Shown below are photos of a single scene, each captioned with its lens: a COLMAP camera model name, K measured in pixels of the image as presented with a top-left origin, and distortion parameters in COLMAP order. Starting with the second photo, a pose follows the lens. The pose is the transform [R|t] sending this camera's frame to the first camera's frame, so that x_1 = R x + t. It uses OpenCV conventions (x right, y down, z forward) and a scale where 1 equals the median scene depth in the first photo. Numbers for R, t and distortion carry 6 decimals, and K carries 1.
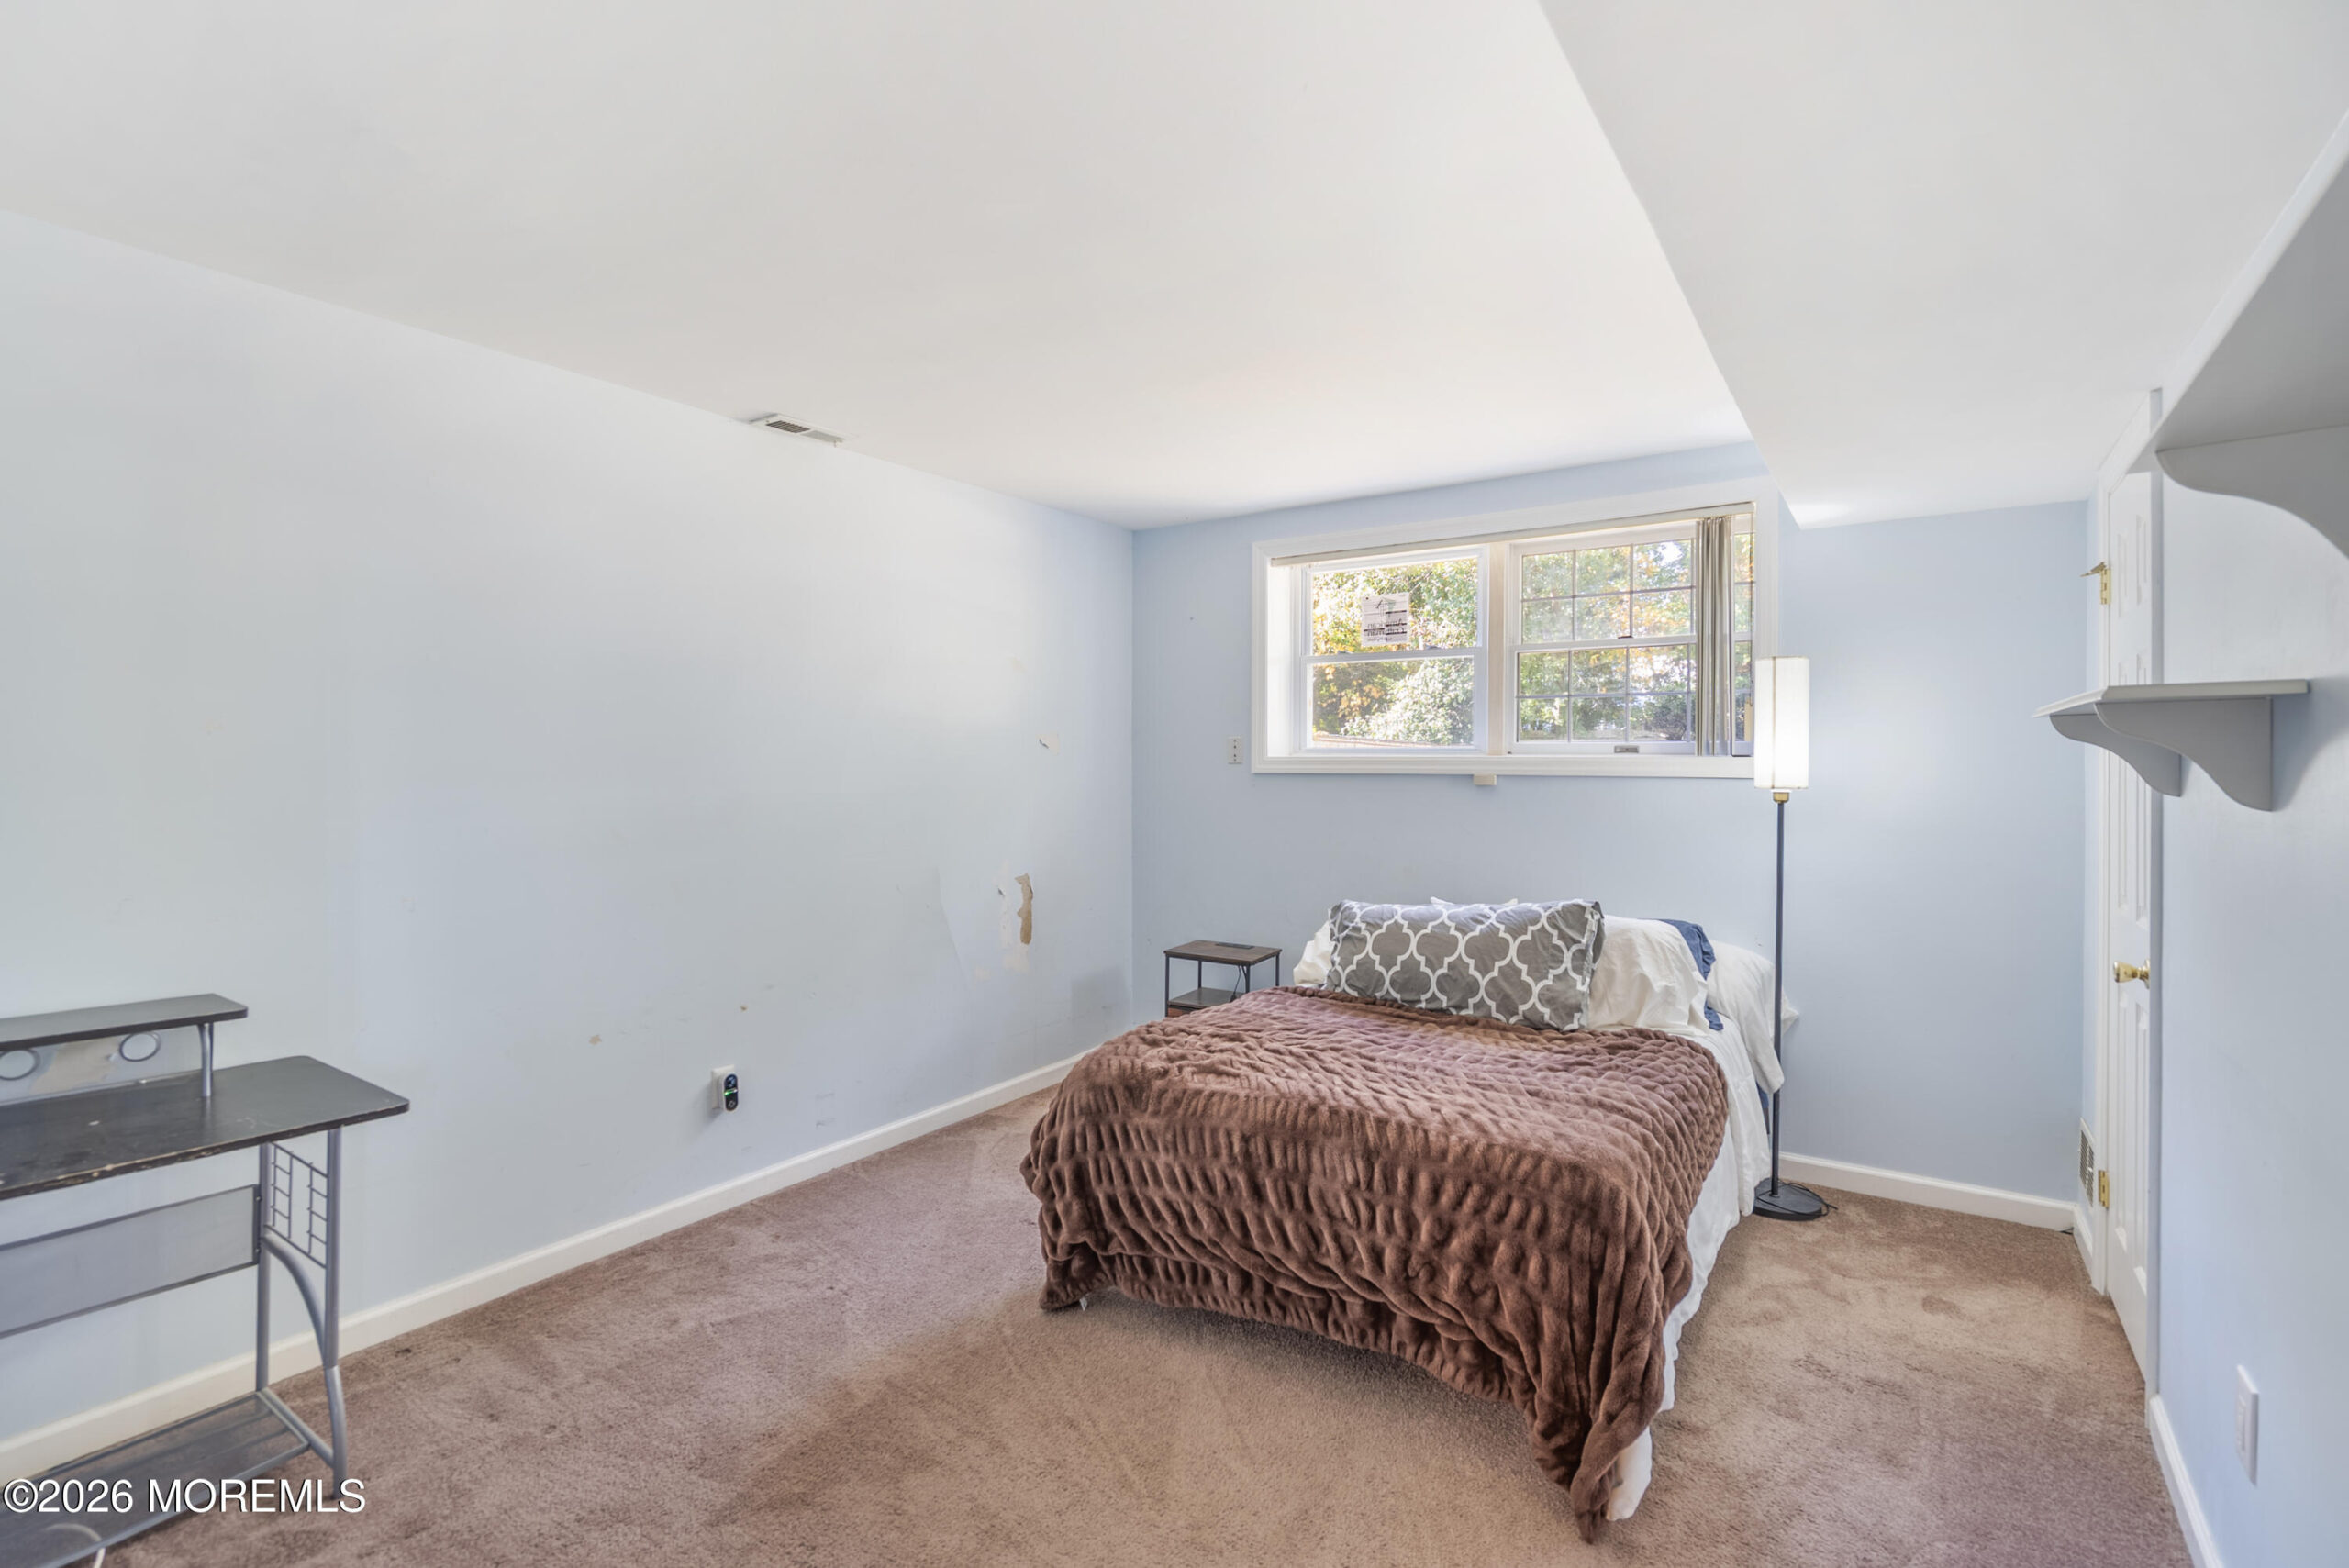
lens RADIAL K [[1094.3, 0, 1175.0], [0, 1094.3, 769.8], [0, 0, 1]] dist [-0.008946, 0.003057]
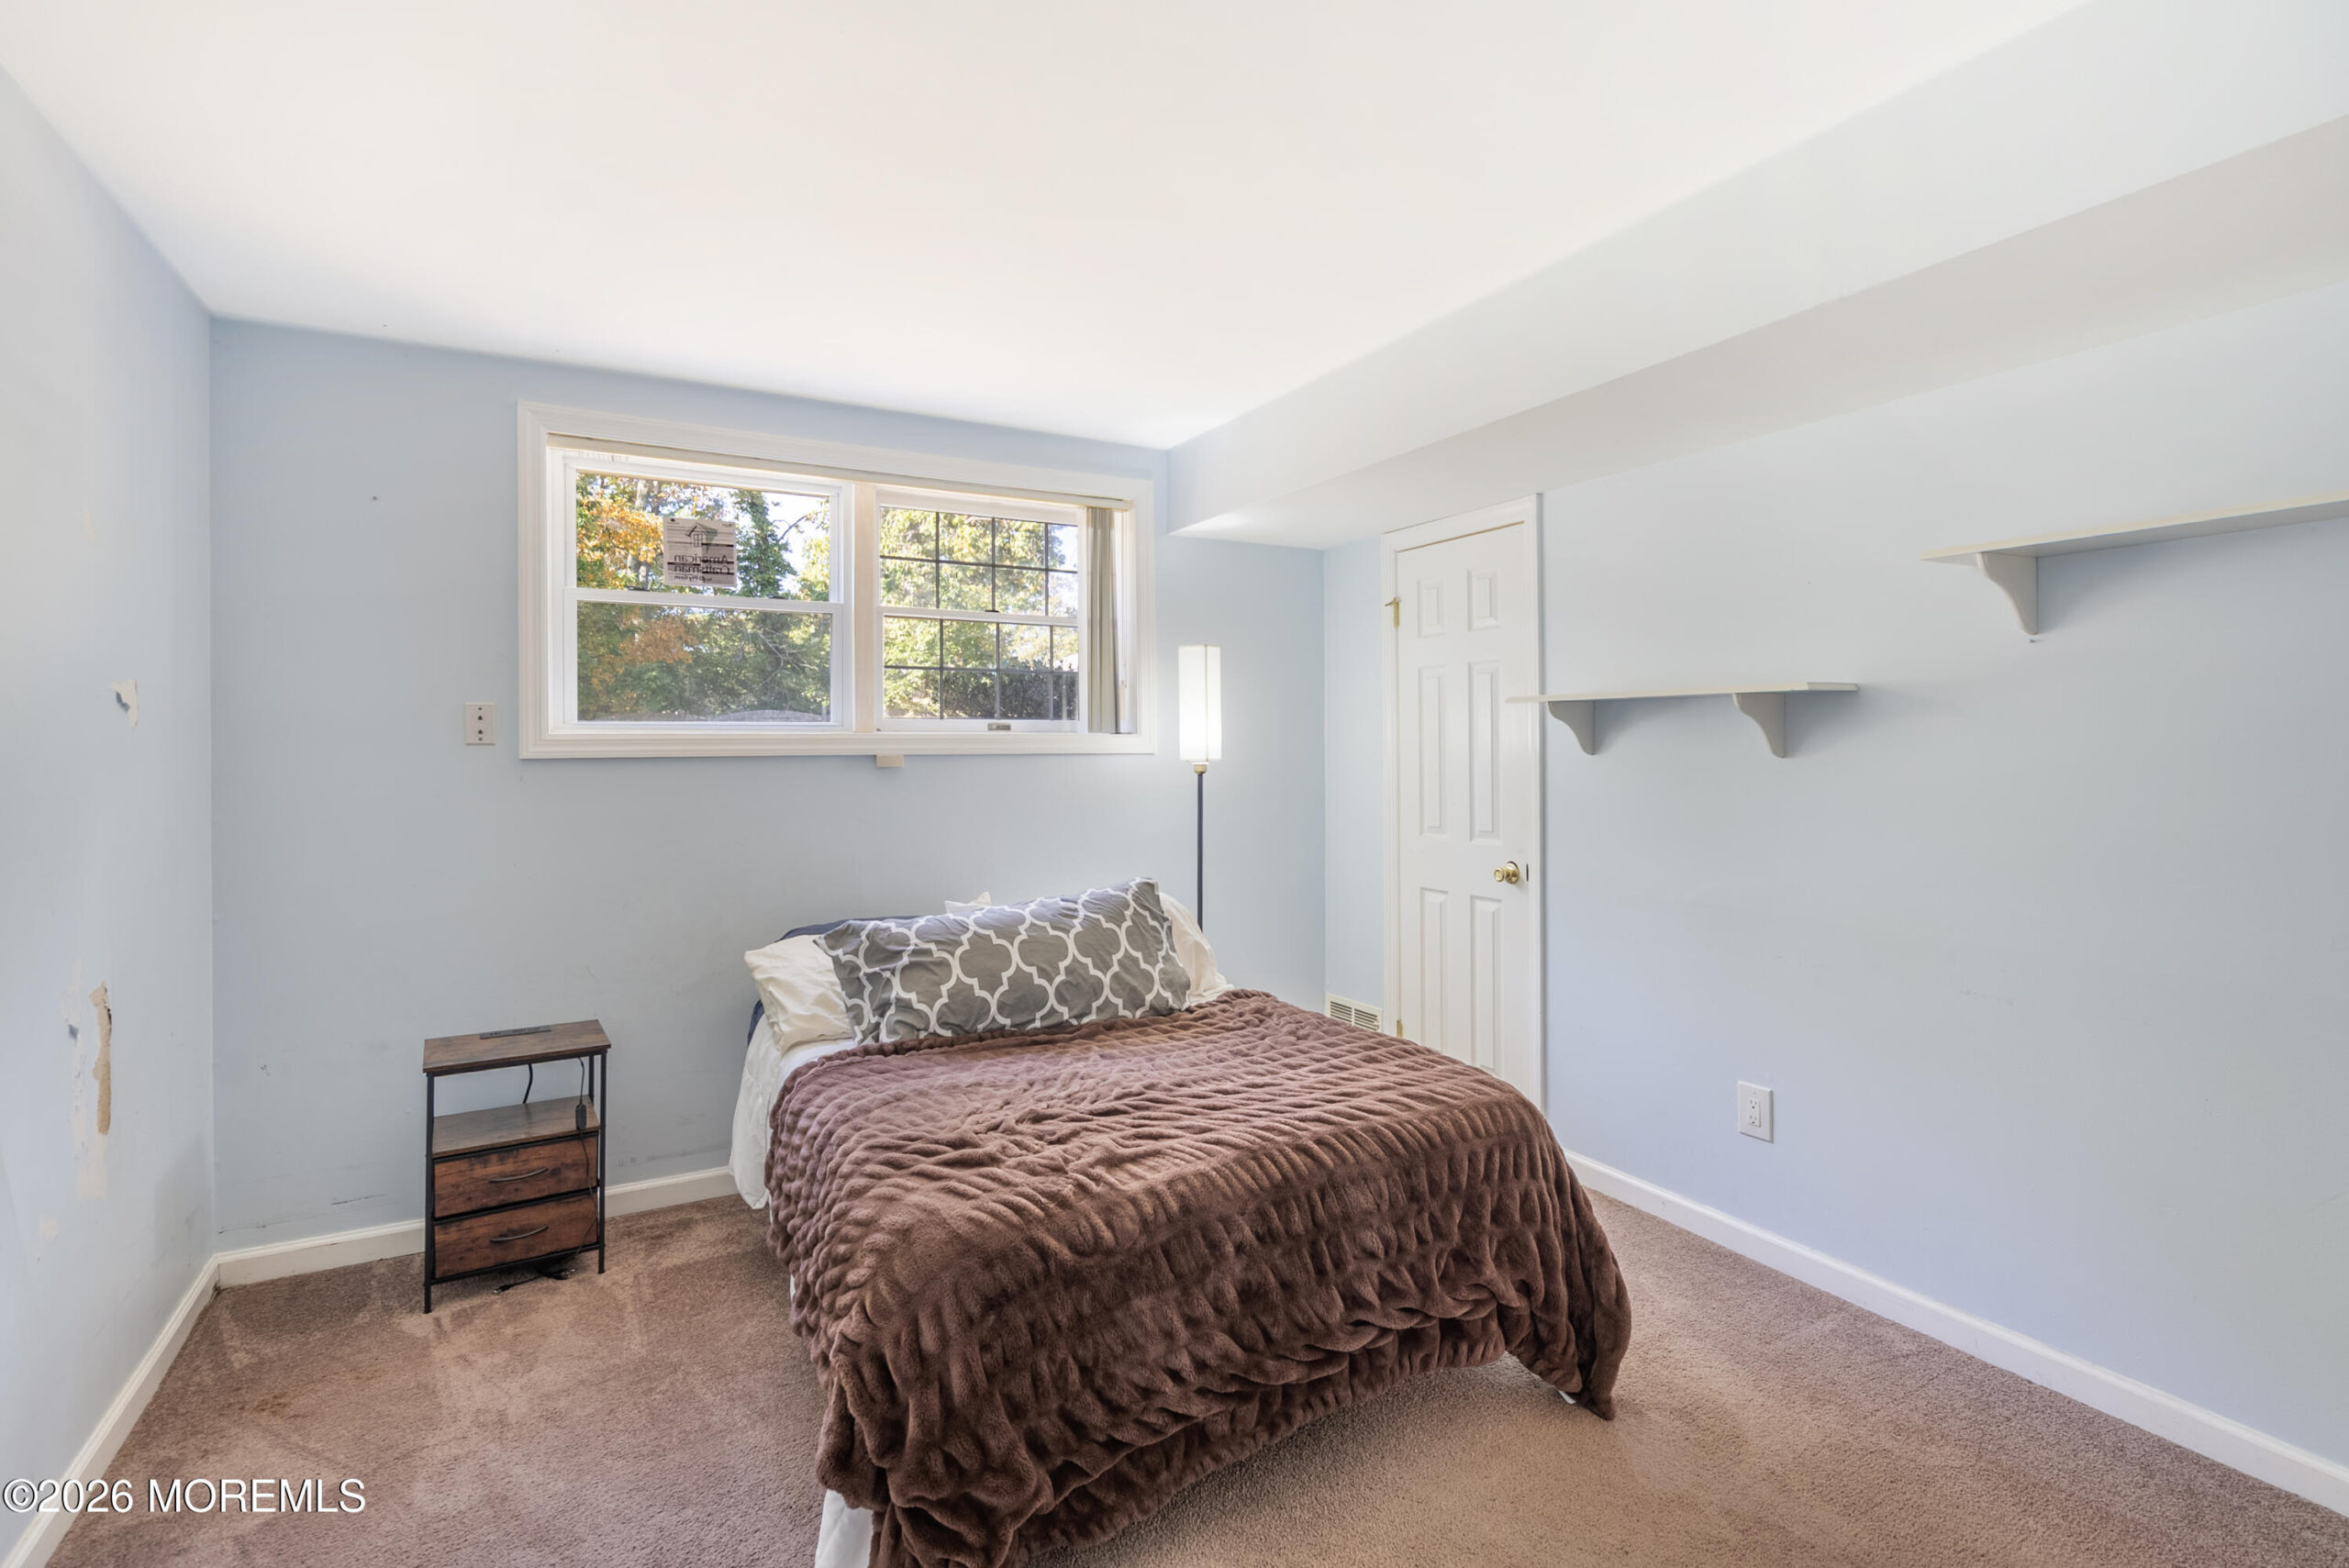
lens RADIAL K [[1094.3, 0, 1199.2], [0, 1094.3, 741.8], [0, 0, 1]] dist [-0.008946, 0.003057]
pose [[0.429263, 0.000976, 0.903179, -0.485180], [0.015740, 0.999839, -0.008561, 0.006639], [-0.903042, 0.017891, 0.429179, 0.525996]]
